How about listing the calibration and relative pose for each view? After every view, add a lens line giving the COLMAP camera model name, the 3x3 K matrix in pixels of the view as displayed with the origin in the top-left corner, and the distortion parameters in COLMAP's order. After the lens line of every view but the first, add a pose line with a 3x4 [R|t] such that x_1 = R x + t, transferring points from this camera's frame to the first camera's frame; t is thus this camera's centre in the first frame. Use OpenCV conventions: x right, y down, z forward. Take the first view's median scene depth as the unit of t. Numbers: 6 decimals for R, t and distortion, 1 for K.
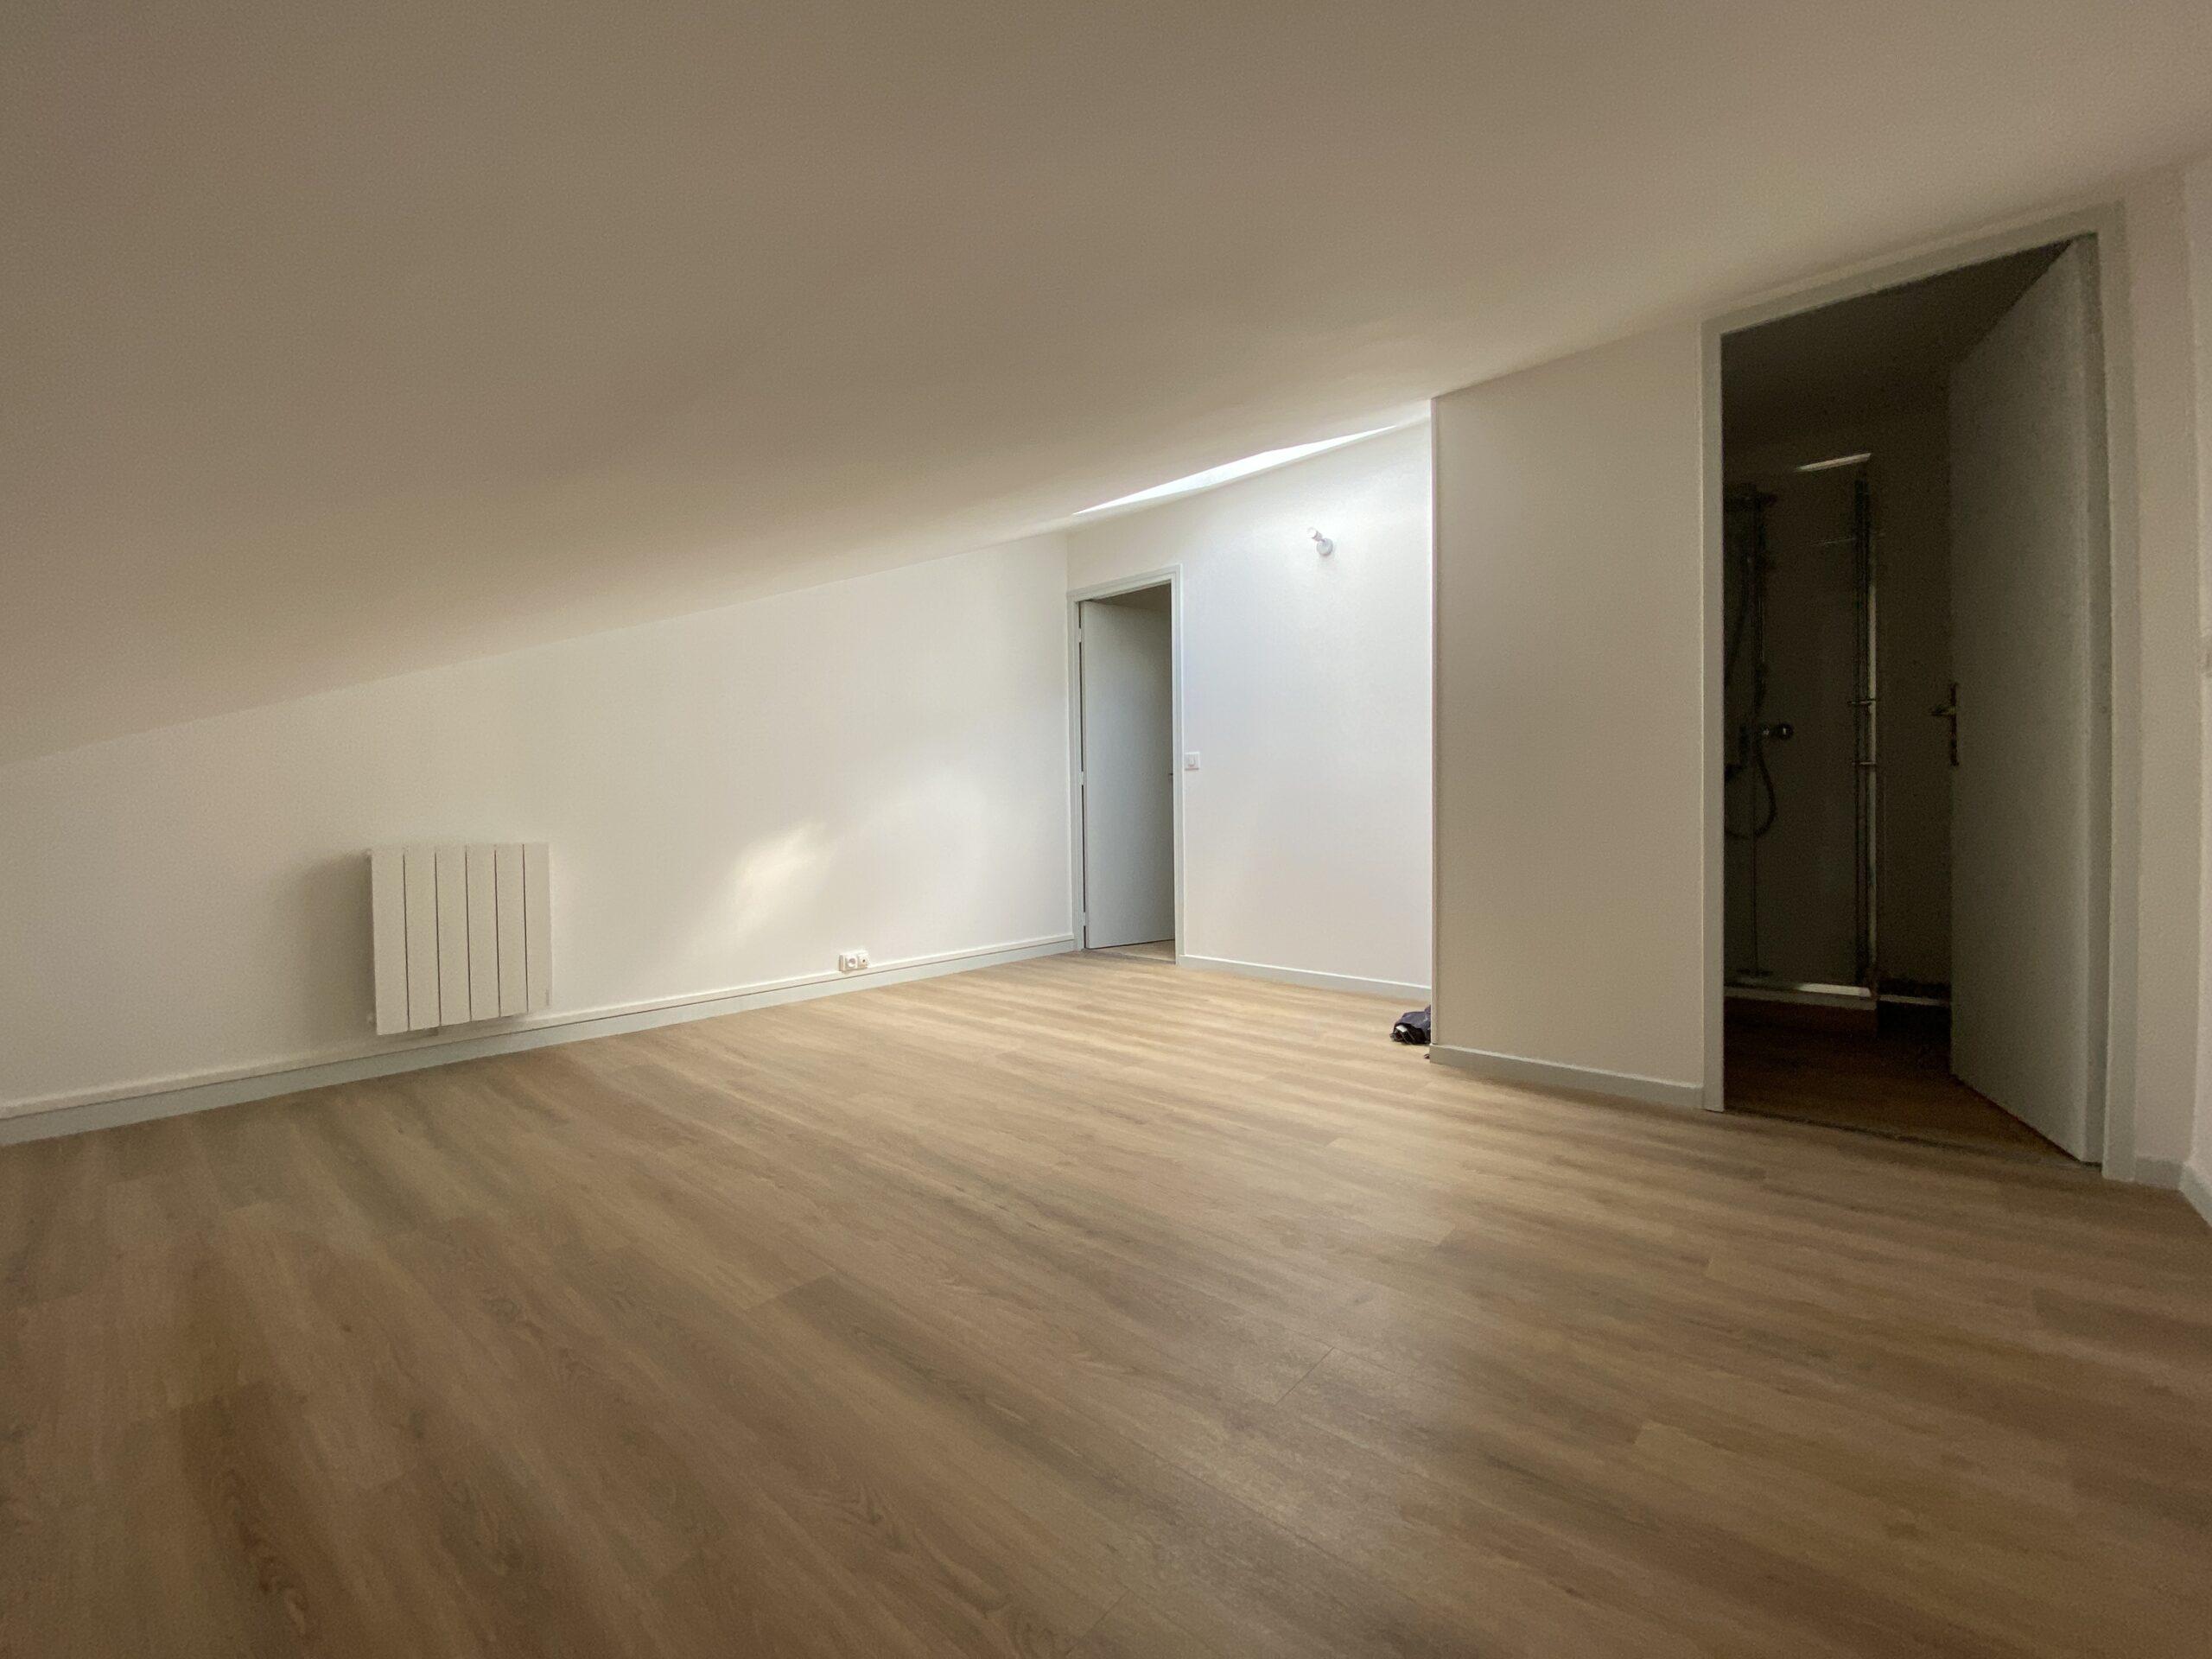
lens RADIAL K [[898.5, 0, 1089.1], [0, 898.5, 833.0], [0, 0, 1]] dist [0.019040, -0.020560]
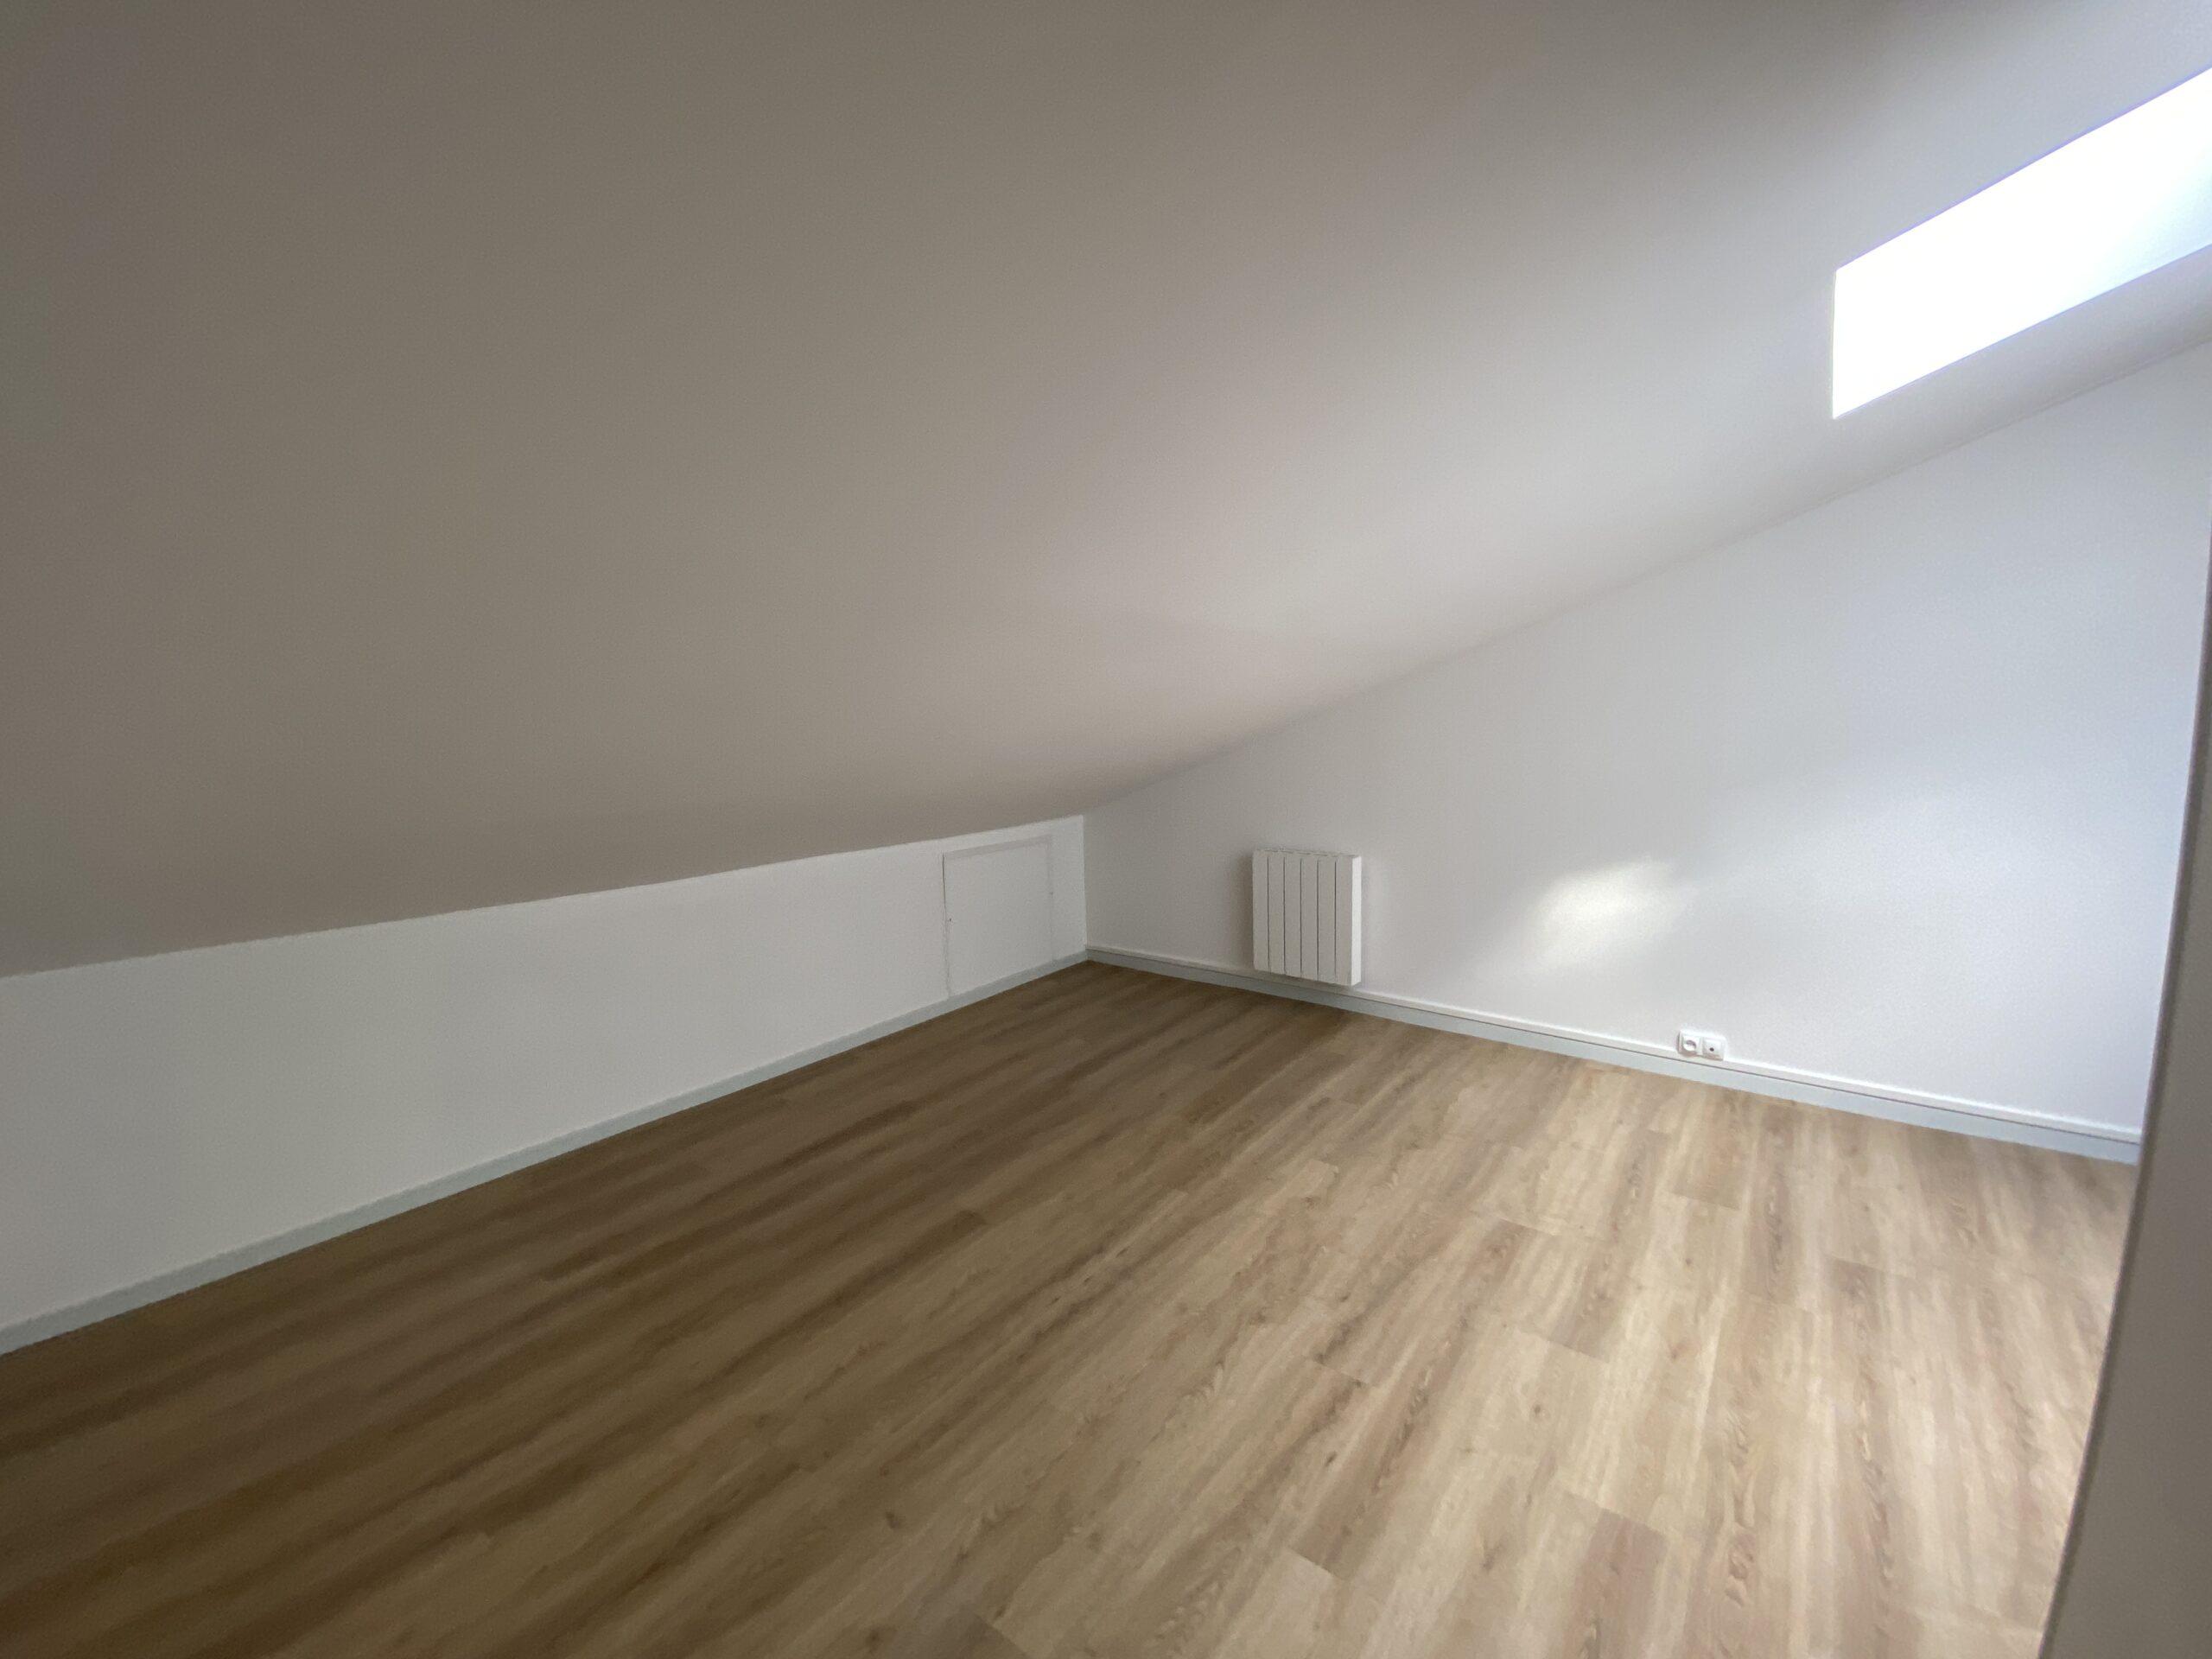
lens RADIAL K [[898.5, 0, 1089.1], [0, 898.5, 833.0], [0, 0, 1]] dist [0.019040, -0.020560]
pose [[0.050823, 0.146940, -0.987839, 0.675874], [0.003818, 0.989081, 0.147321, -0.230370], [0.998700, -0.011259, 0.049707, 0.658054]]
